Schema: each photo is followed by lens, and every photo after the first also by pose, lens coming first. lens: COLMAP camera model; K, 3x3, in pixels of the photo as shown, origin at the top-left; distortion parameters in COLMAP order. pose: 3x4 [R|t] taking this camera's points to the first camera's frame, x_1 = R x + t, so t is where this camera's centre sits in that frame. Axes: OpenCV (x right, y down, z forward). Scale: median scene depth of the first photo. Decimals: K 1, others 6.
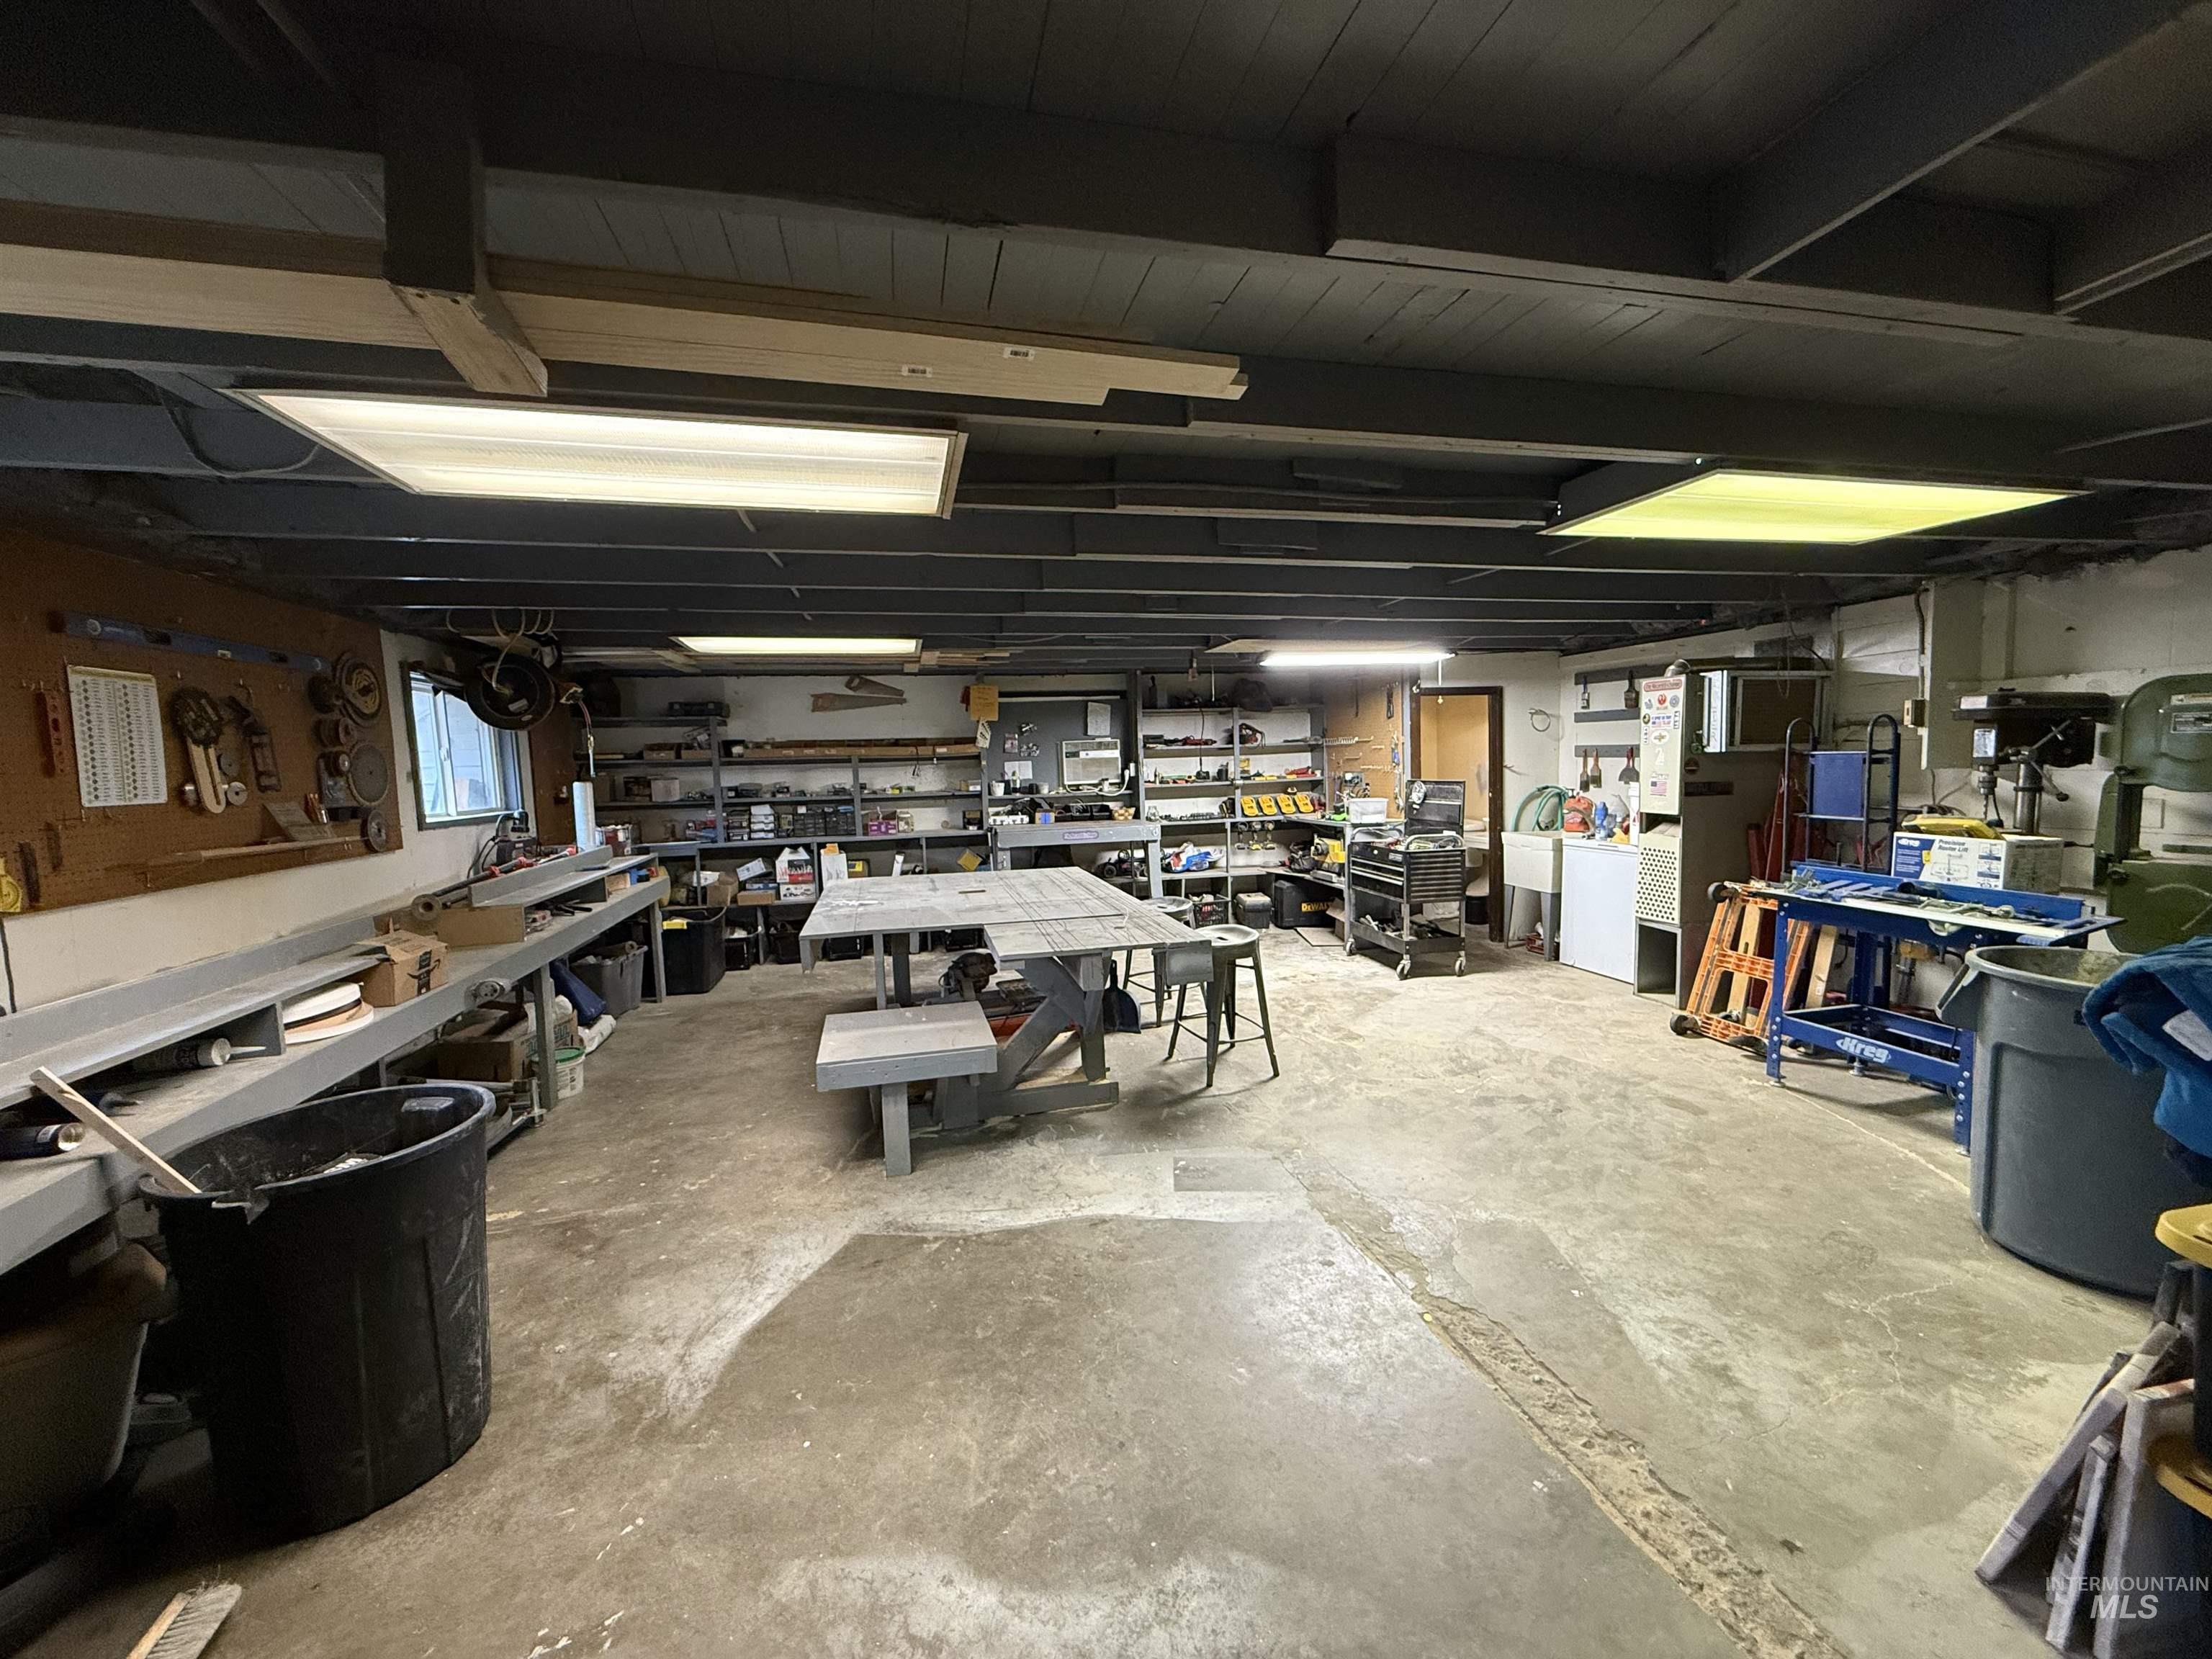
lens RADIAL K [[873.5, 0, 1106.0], [0, 873.5, 829.5], [0, 0, 1]] dist [0.001749, 0.000138]
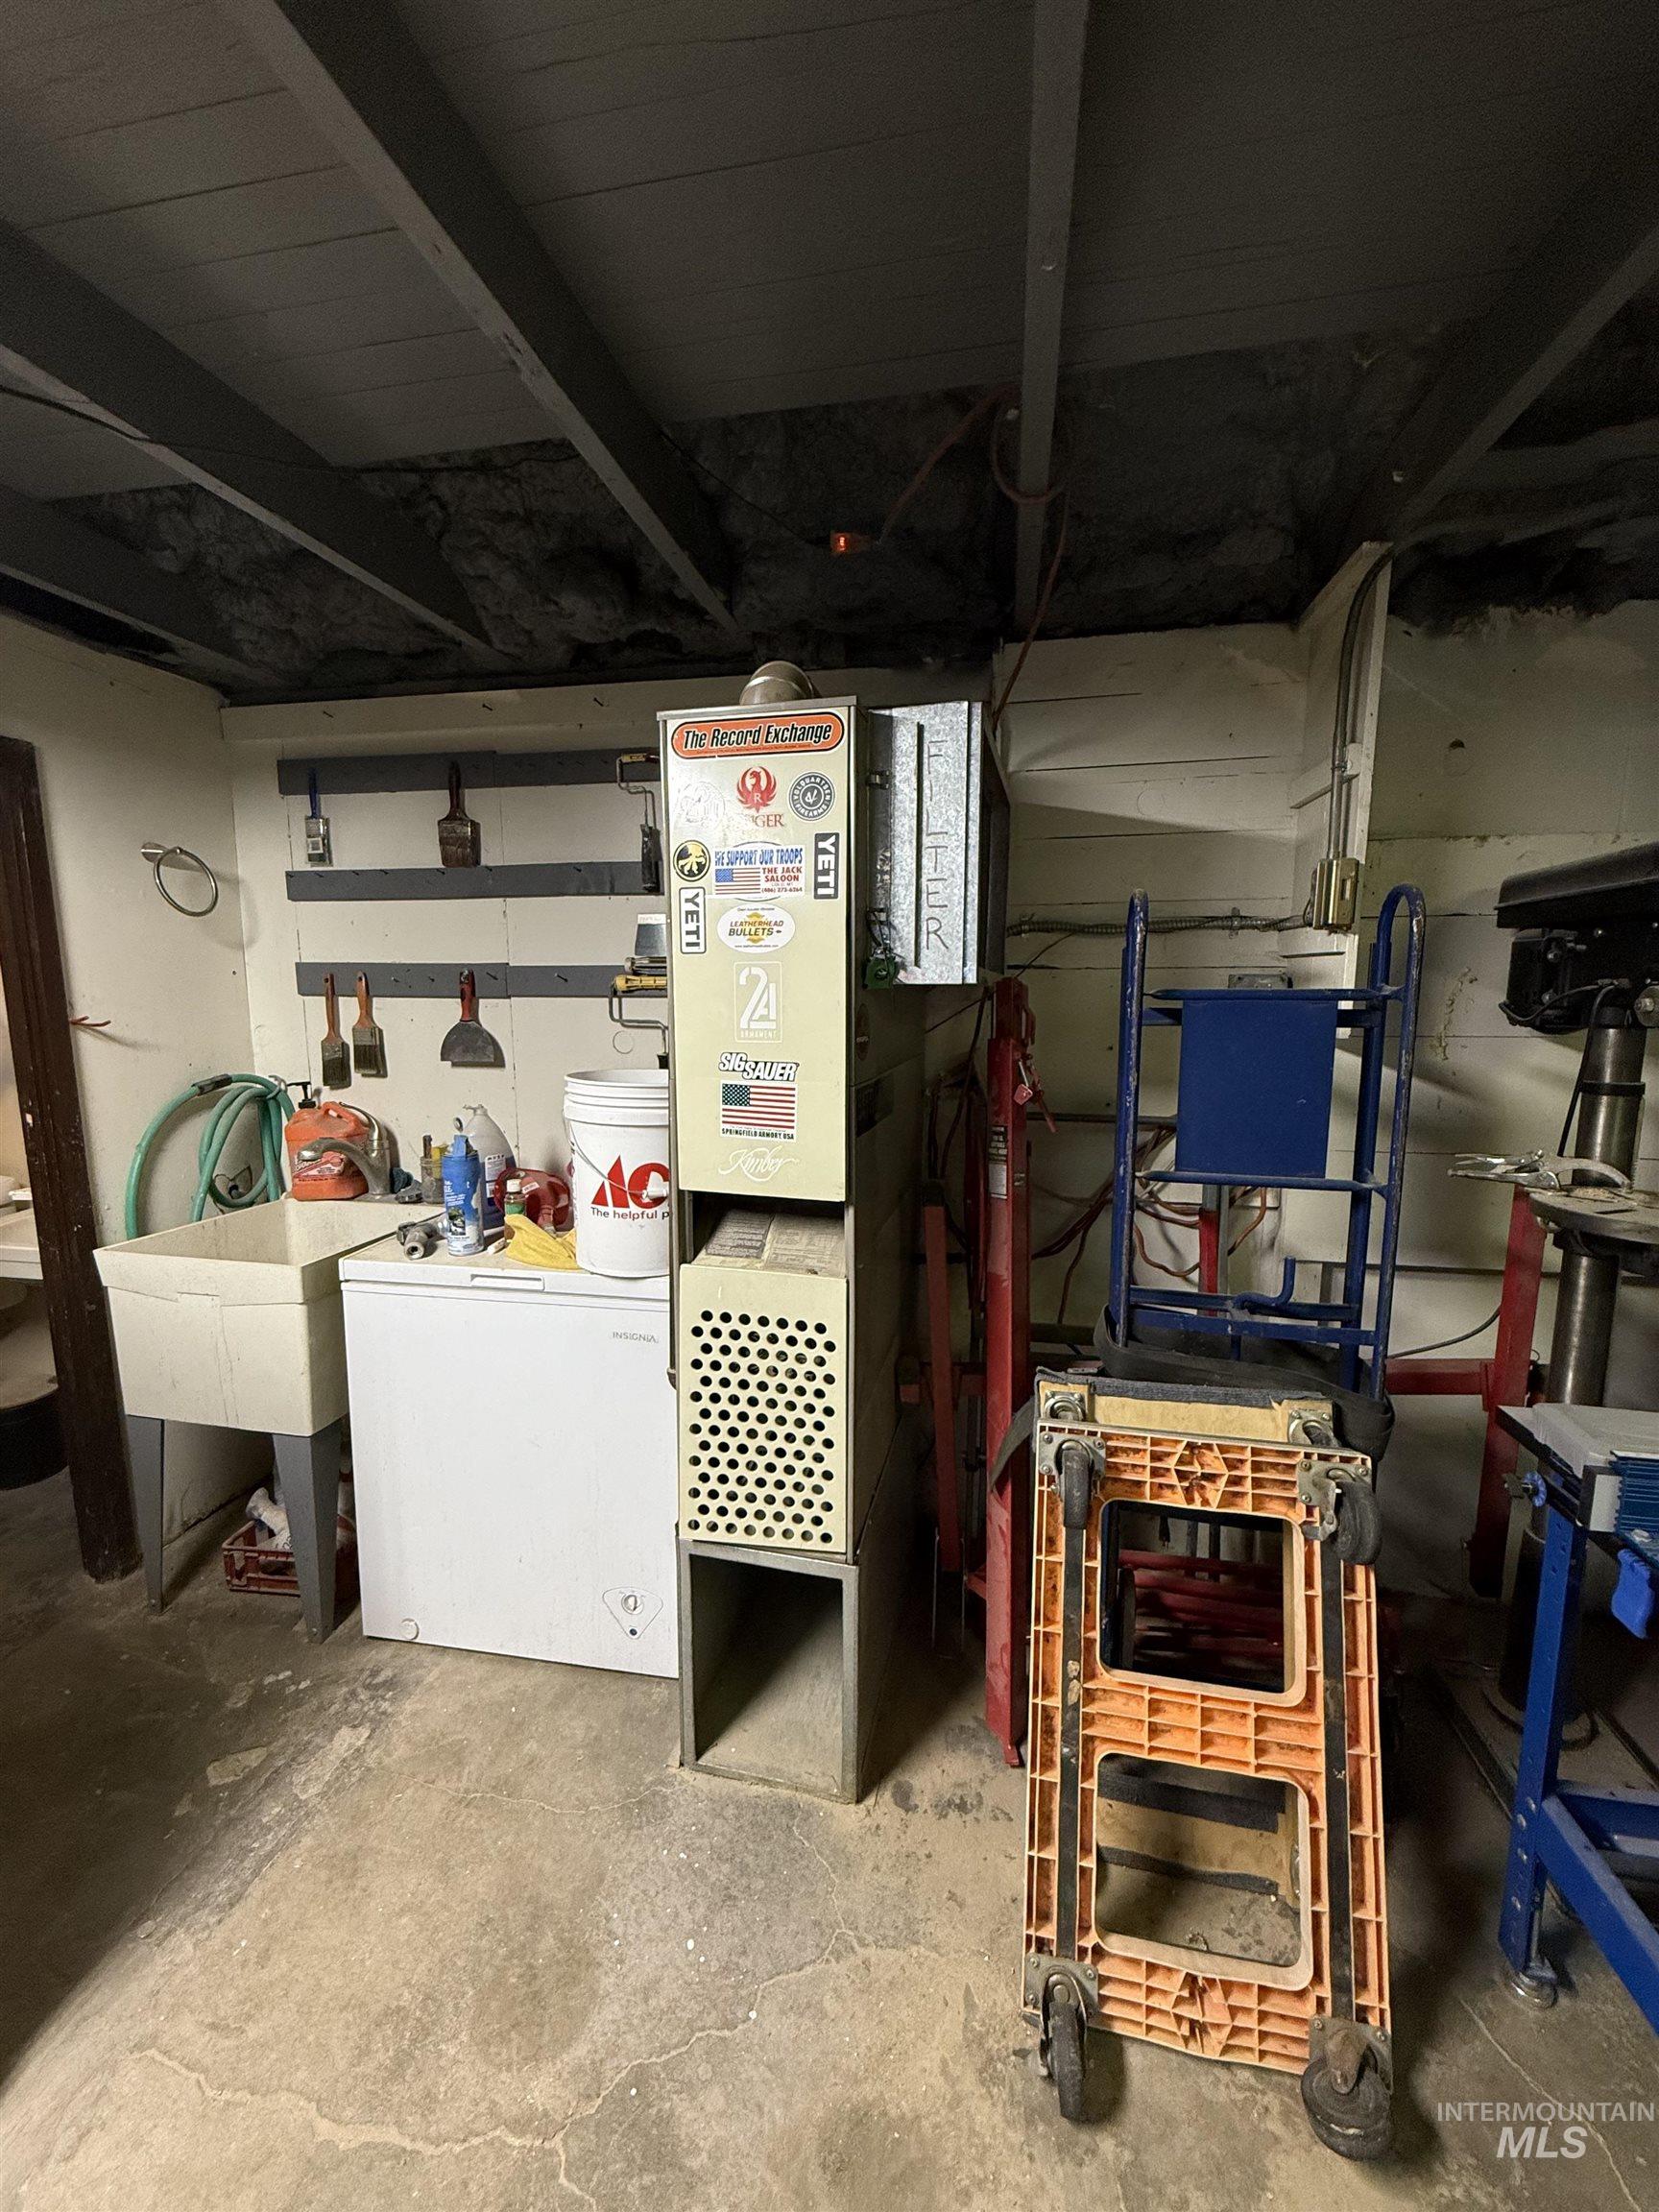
lens RADIAL K [[873.5, 0, 829.5], [0, 873.5, 1106.0], [0, 0, 1]] dist [0.001749, 0.000138]
pose [[0.406547, -0.098986, 0.908252, 0.310155], [0.061596, 0.994821, 0.080849, -0.056349], [-0.911551, 0.023075, 0.410538, 0.694680]]
